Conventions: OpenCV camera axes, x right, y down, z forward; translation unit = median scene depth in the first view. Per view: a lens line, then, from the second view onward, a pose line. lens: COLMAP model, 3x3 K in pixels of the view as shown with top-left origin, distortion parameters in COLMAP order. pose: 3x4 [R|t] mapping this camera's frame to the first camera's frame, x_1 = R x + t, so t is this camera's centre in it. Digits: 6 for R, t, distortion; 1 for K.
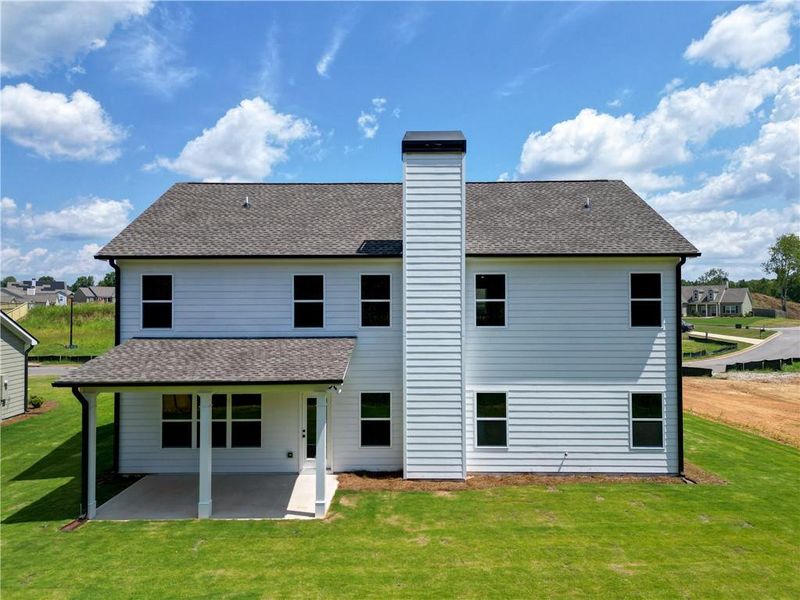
lens RADIAL K [[564.6, 0, 399.3], [0, 564.6, 304.0], [0, 0, 1]] dist [0.057037, -0.053041]
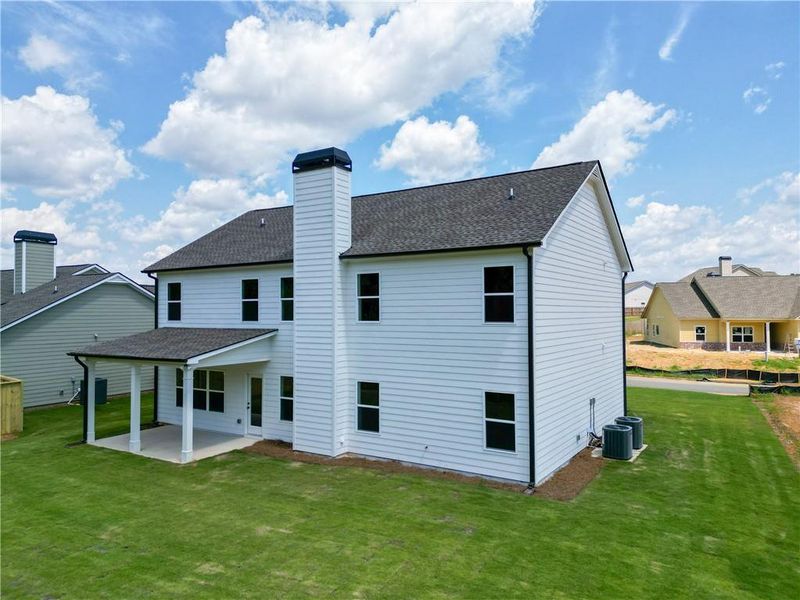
lens RADIAL K [[562.3, 0, 402.9], [0, 562.3, 296.5], [0, 0, 1]] dist [0.079385, -0.069995]
pose [[0.846487, -0.015808, -0.532175, 0.800826], [0.006568, 0.999793, -0.019251, 0.013611], [0.532370, 0.012801, 0.846415, 0.117001]]
